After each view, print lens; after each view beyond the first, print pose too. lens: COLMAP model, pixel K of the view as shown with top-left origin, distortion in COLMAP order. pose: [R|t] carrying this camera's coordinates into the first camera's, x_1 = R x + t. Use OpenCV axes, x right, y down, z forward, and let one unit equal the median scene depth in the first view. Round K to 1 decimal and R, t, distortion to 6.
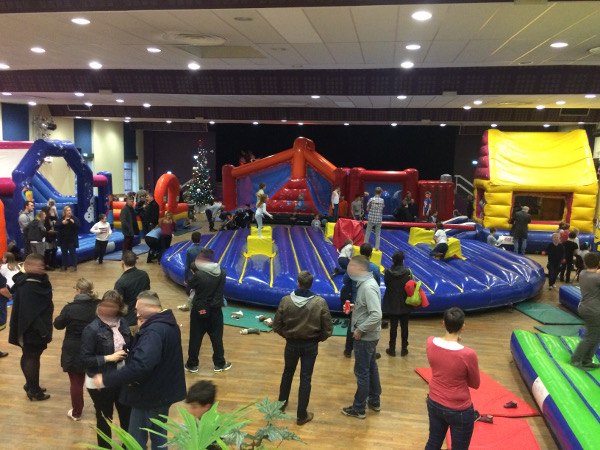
lens RADIAL K [[505.0, 0, 300.0], [0, 505.0, 225.0], [0, 0, 1]] dist [-0.201385, -0.000732]
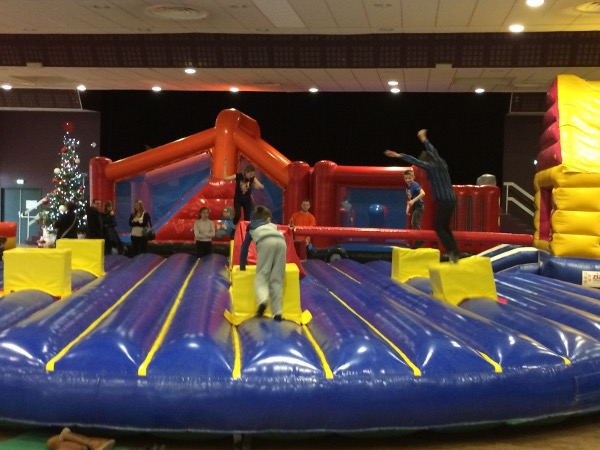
lens RADIAL K [[811.4, 0, 300.0], [0, 811.4, 225.0], [0, 0, 1]] dist [-0.156925, 0.037128]
pose [[0.998670, -0.010192, 0.050537, 0.041422], [0.013298, 0.998017, -0.061516, 0.016905], [-0.049810, 0.062107, 0.996826, 0.107829]]
